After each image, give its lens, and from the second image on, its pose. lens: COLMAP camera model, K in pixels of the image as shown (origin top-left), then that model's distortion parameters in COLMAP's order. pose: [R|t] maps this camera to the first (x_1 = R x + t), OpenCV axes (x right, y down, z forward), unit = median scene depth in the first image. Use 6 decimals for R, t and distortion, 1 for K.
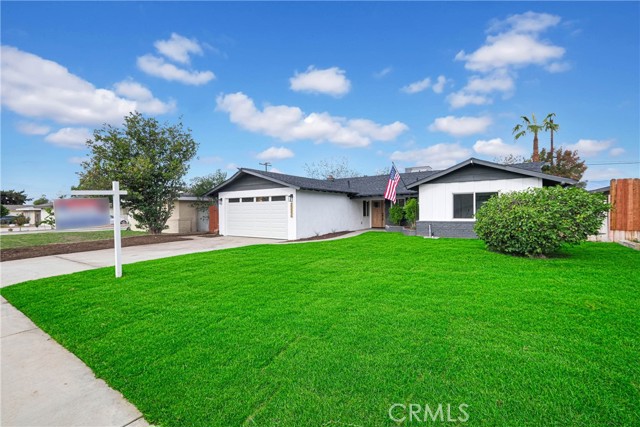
lens RADIAL K [[280.3, 0, 320.5], [0, 280.3, 212.3], [0, 0, 1]] dist [-0.002016, -0.000596]
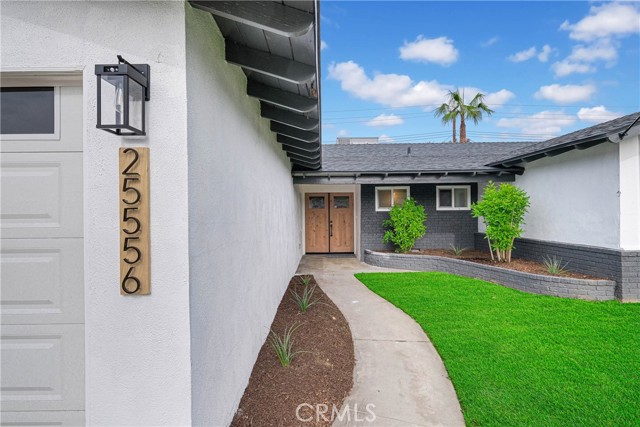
lens RADIAL K [[310.5, 0, 321.6], [0, 310.5, 209.2], [0, 0, 1]] dist [0.003046, 0.000851]
pose [[0.824068, 0.006495, 0.566453, -0.103649], [0.006167, 0.999772, -0.020435, -0.008669], [-0.566457, 0.020334, 0.823841, 0.814300]]
